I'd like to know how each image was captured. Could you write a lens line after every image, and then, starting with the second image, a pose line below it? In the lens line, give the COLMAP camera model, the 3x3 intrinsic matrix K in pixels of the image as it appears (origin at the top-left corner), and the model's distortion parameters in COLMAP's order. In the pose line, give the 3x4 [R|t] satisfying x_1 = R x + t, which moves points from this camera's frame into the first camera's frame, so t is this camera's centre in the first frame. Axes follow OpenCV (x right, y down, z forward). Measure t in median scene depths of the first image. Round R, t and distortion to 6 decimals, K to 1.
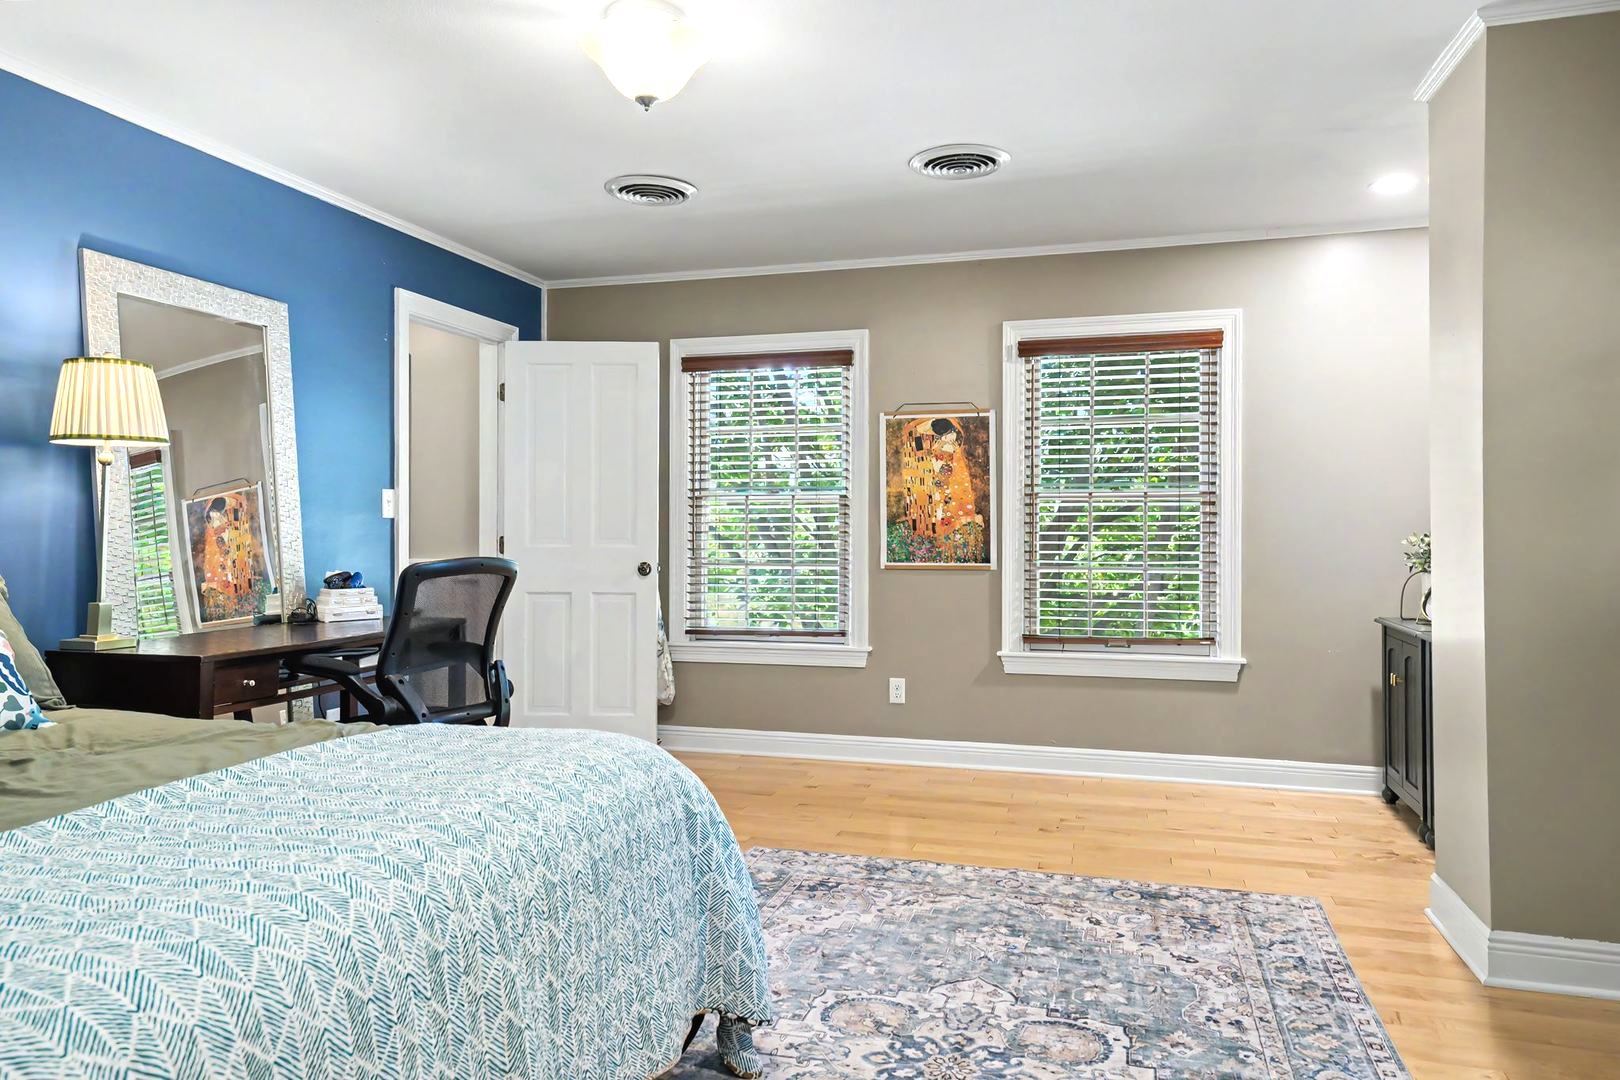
lens RADIAL K [[1066.2, 0, 818.1], [0, 1066.2, 536.4], [0, 0, 1]] dist [0.027471, 0.004520]
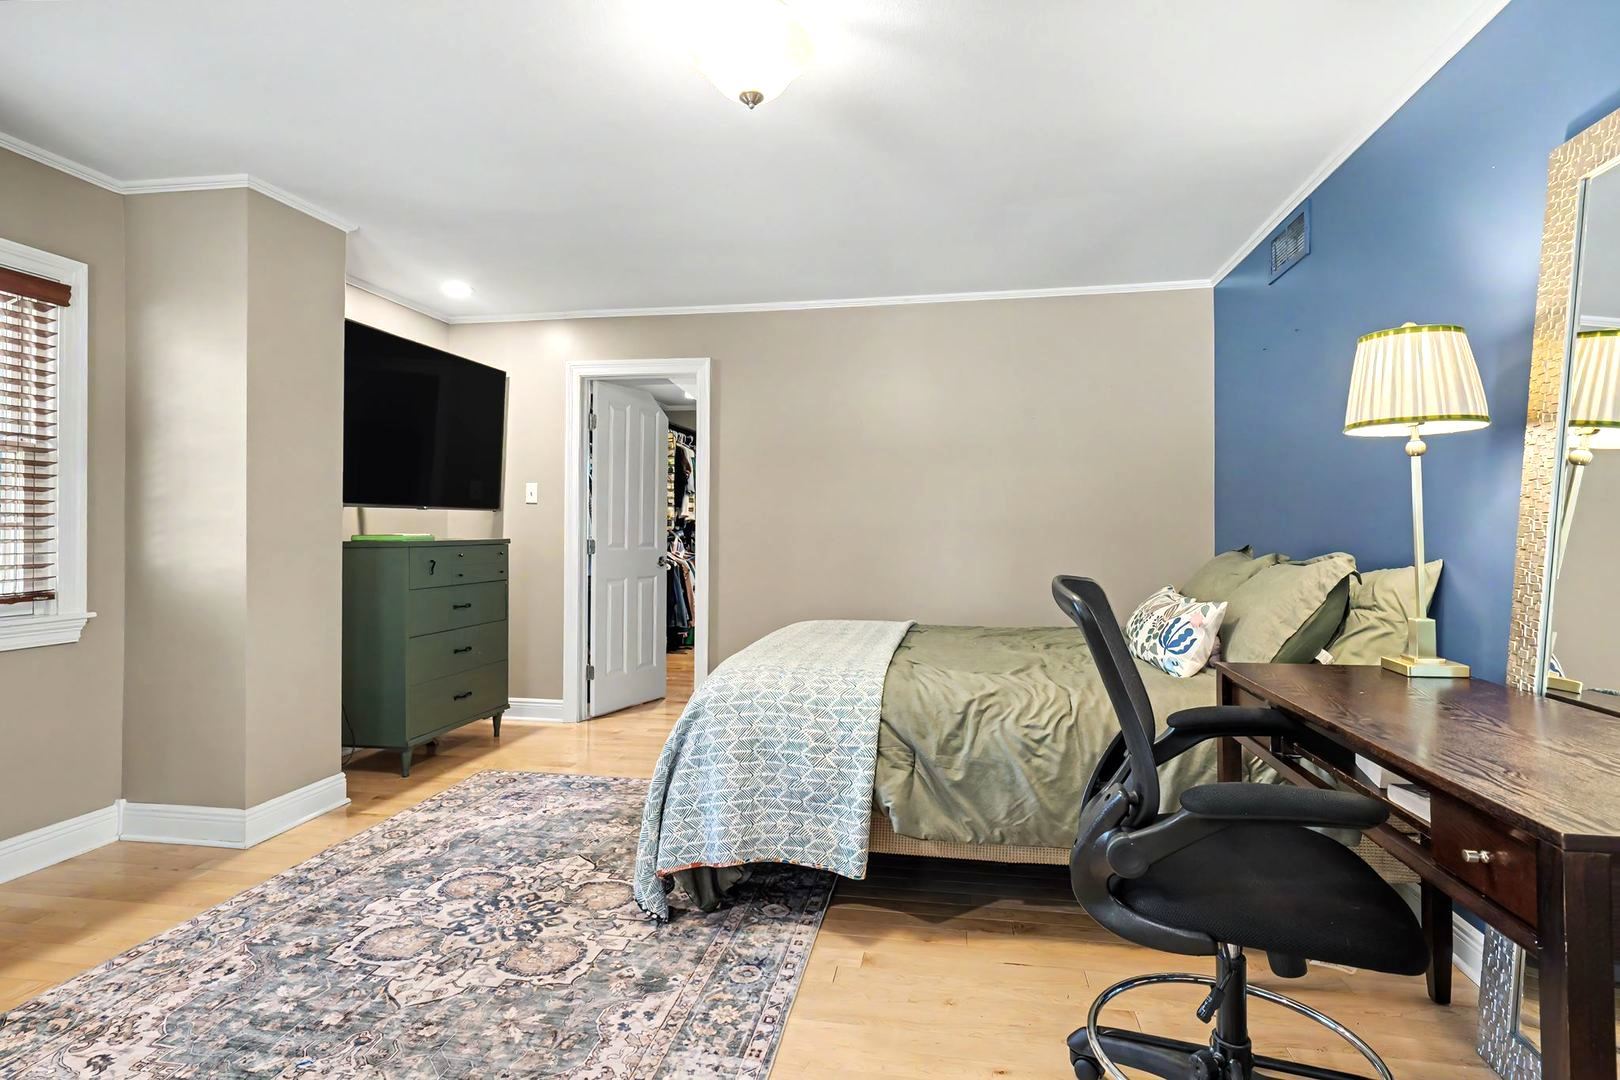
lens RADIAL K [[832.4, 0, 812.3], [0, 832.4, 526.2], [0, 0, 1]] dist [0.004554, 0.001934]
pose [[-0.995496, 0.001944, -0.094788, -0.128414], [0.001518, 0.999988, 0.004561, -0.014327], [0.094796, 0.004397, -0.995487, 1.579913]]
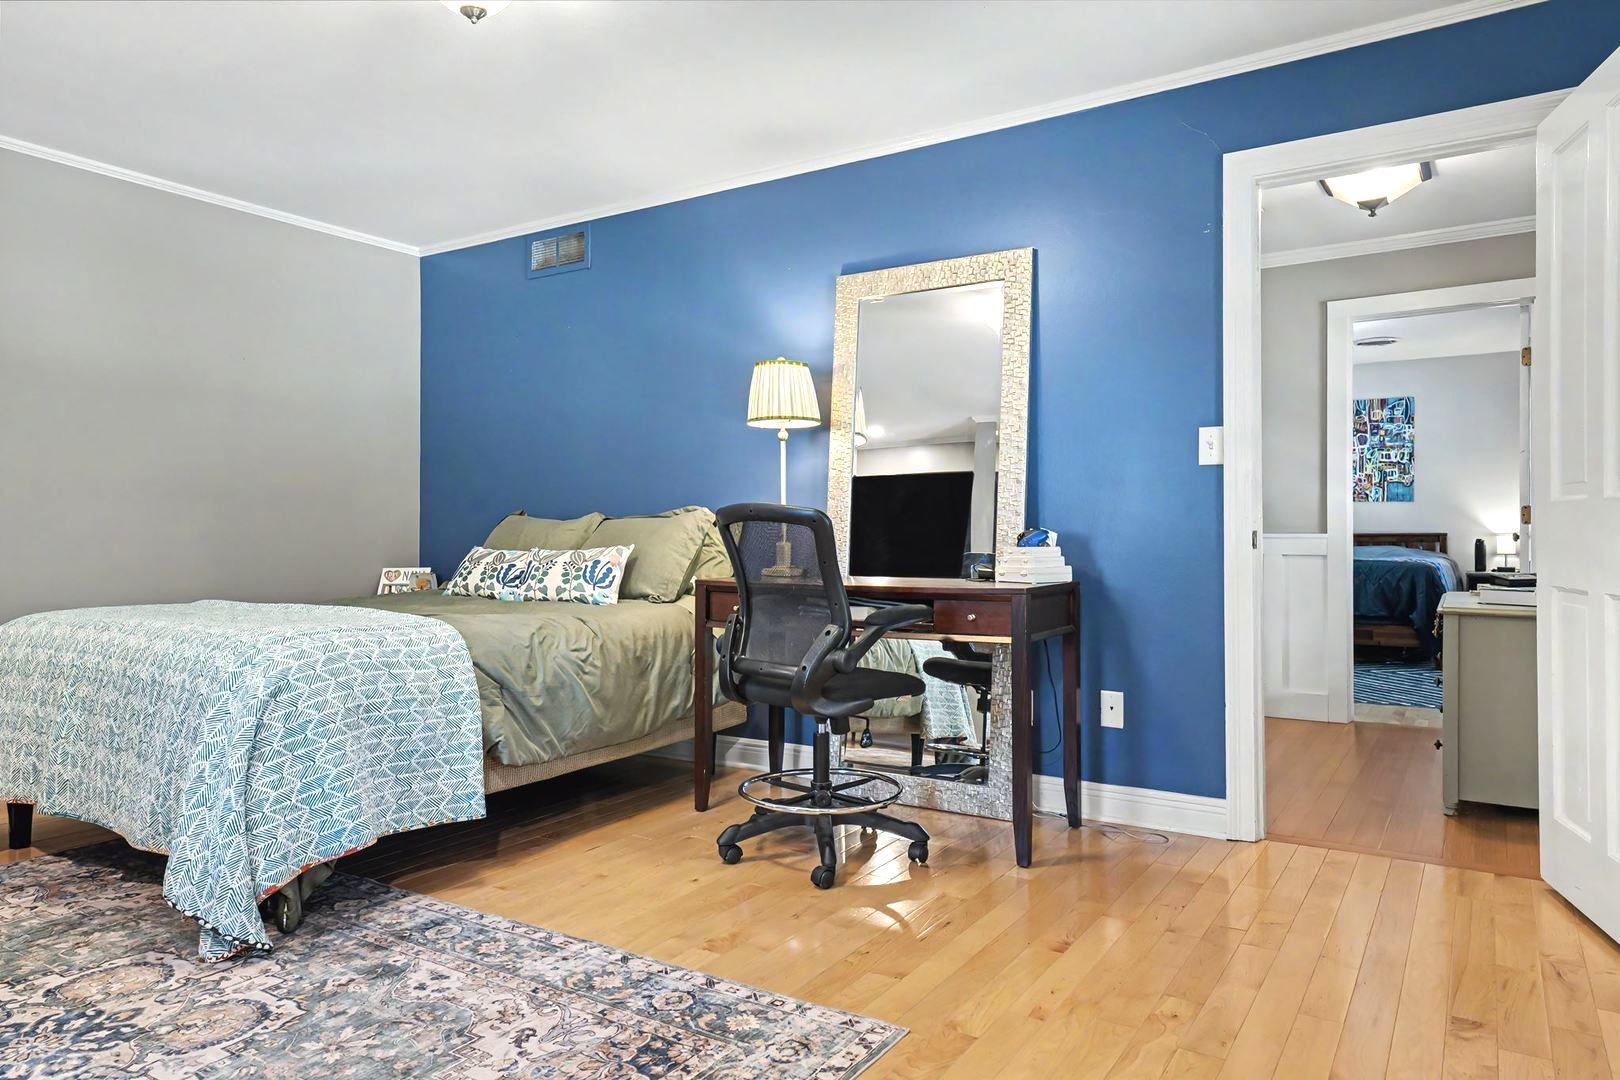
lens RADIAL K [[1066.2, 0, 818.1], [0, 1066.2, 536.4], [0, 0, 1]] dist [0.027471, 0.004520]
pose [[-0.282252, 0.002897, -0.959336, 0.600403], [-0.006878, 0.999964, 0.005044, 0.046064], [0.959316, 0.008022, -0.282222, 1.399804]]
